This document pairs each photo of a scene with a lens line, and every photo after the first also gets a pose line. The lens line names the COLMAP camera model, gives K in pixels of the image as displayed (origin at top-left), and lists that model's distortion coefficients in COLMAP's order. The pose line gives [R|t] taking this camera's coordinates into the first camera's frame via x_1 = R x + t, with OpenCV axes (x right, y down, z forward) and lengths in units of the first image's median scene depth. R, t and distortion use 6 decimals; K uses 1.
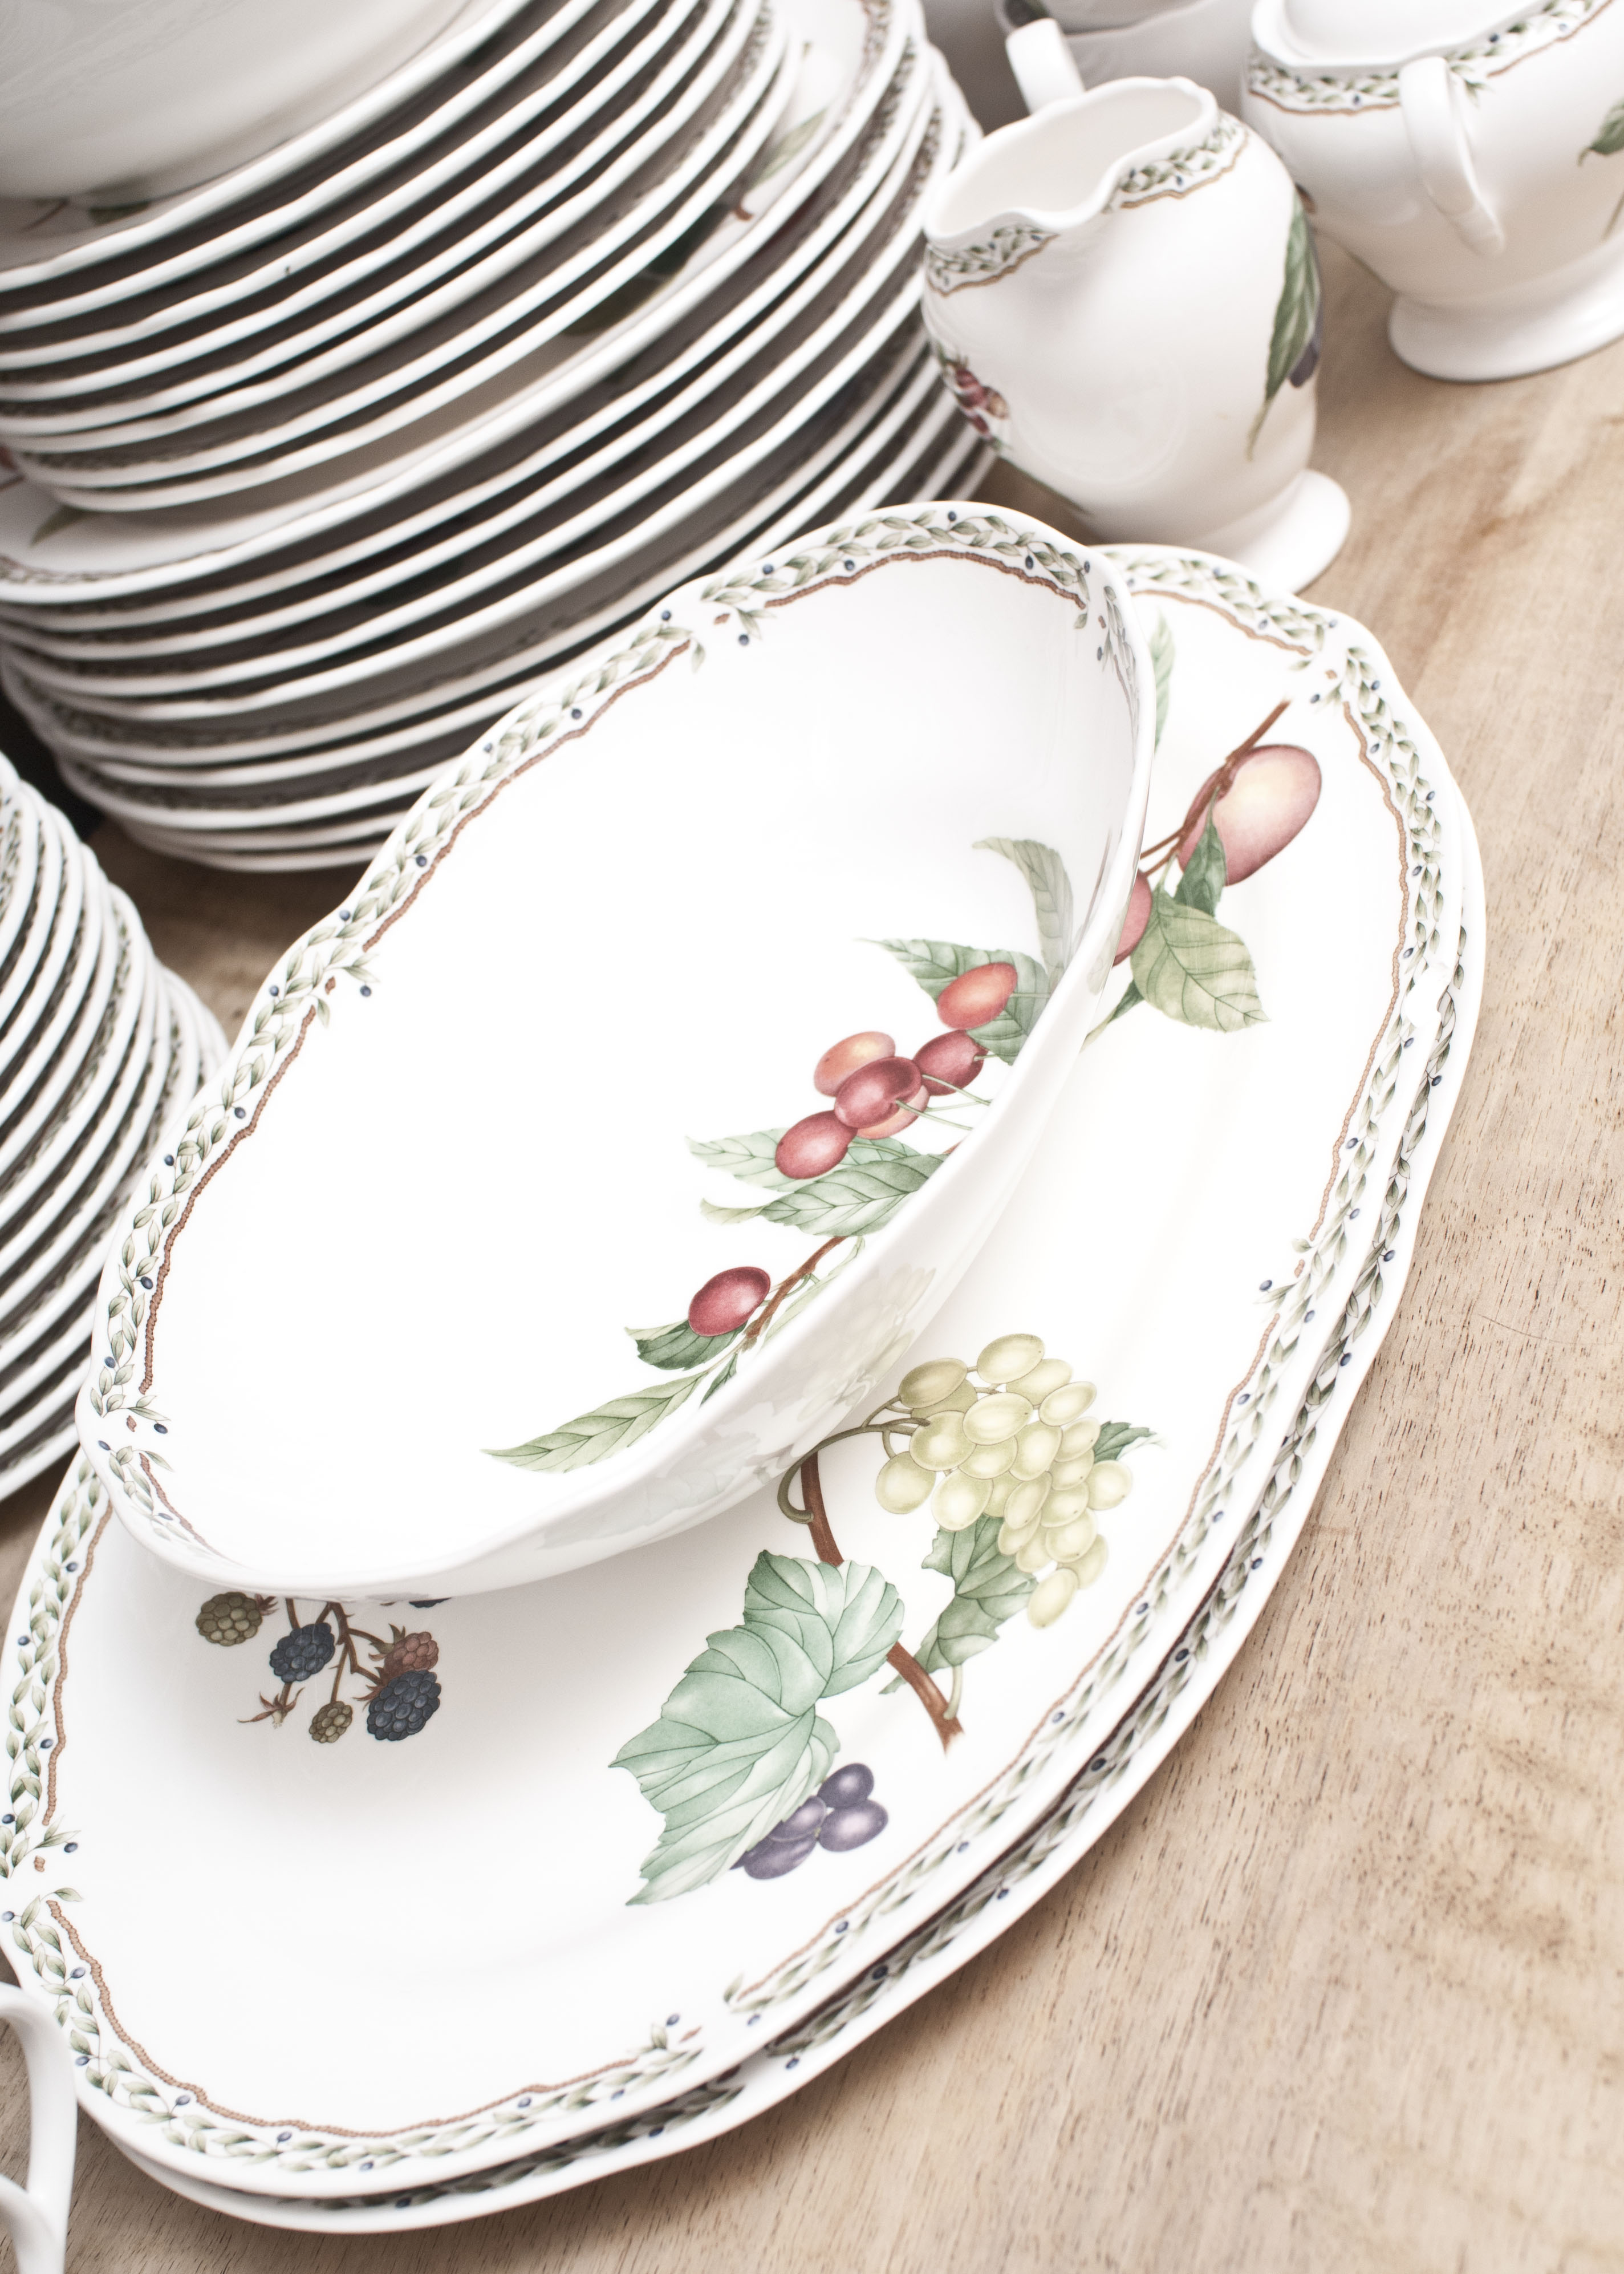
lens RADIAL K [[3068.7, 0, 849.8], [0, 3068.7, 1188.4], [0, 0, 1]] dist [-0.107802, 0.066649]
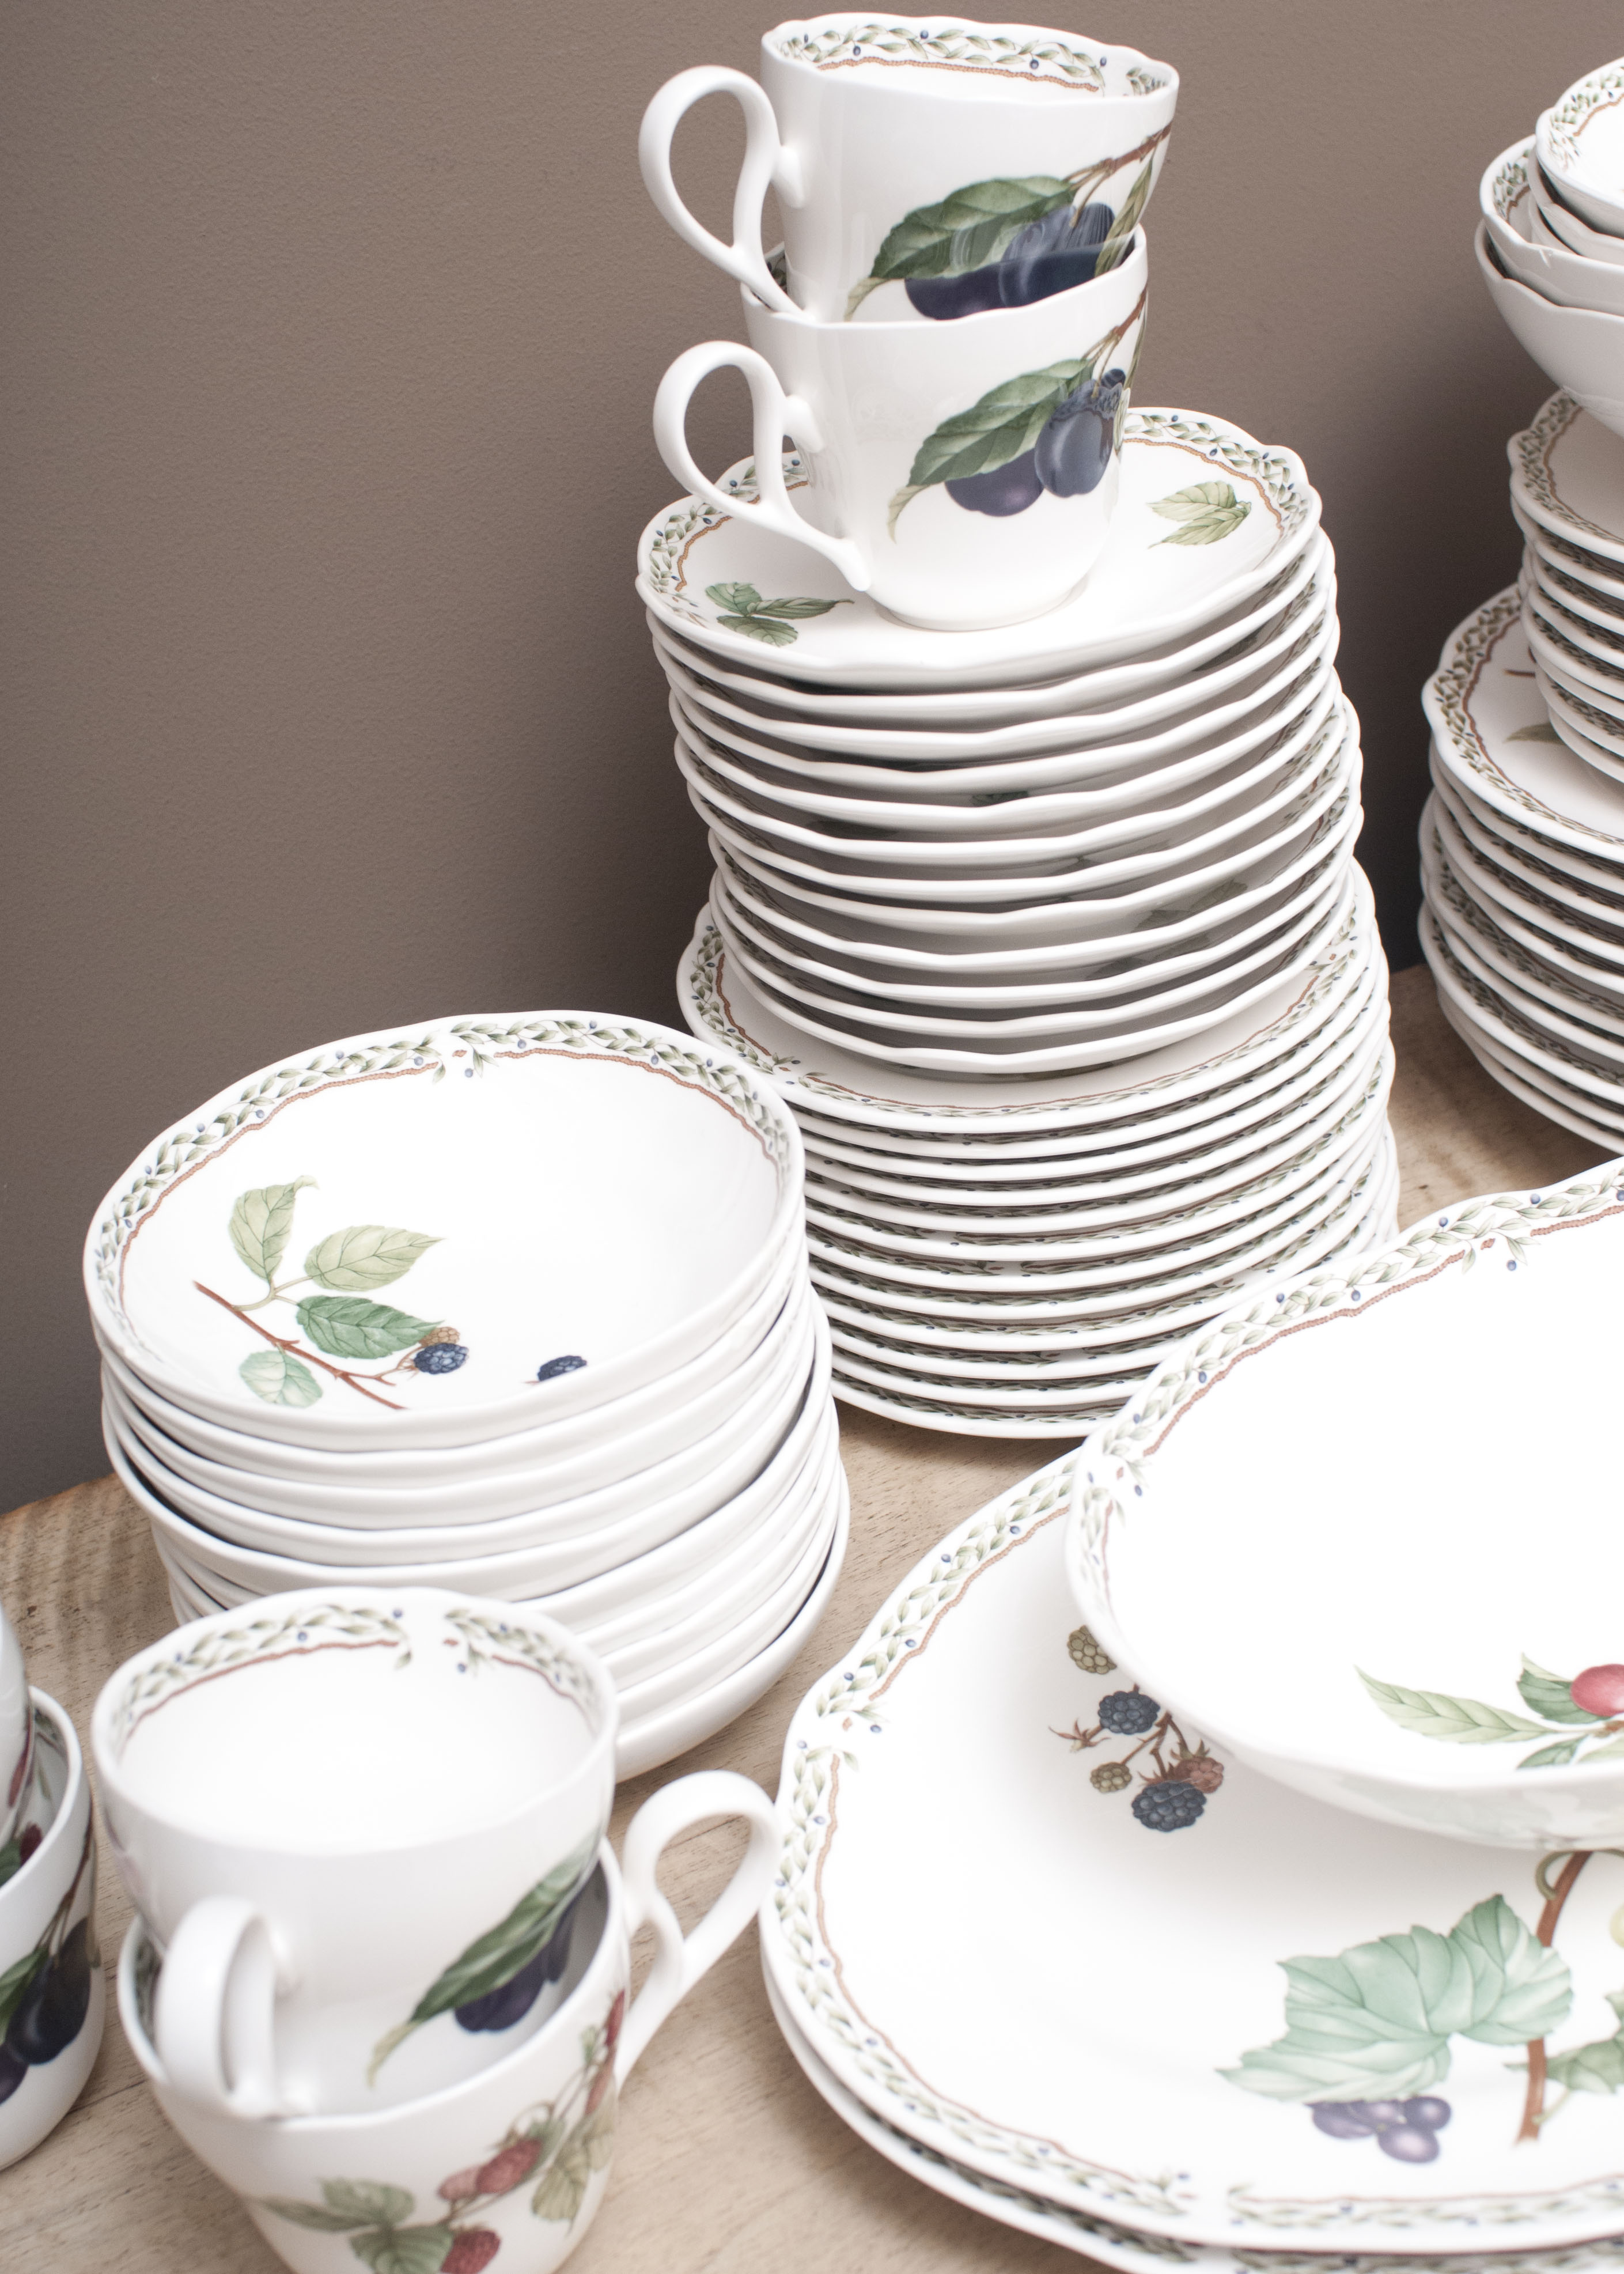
lens RADIAL K [[3082.9, 0, 818.7], [0, 3082.9, 1123.4], [0, 0, 1]] dist [-0.119636, 0.130184]
pose [[0.754821, 0.551215, -0.355538, 0.023072], [-0.560463, 0.823598, 0.086997, -0.067669], [0.340774, 0.133599, 0.930604, -0.154818]]
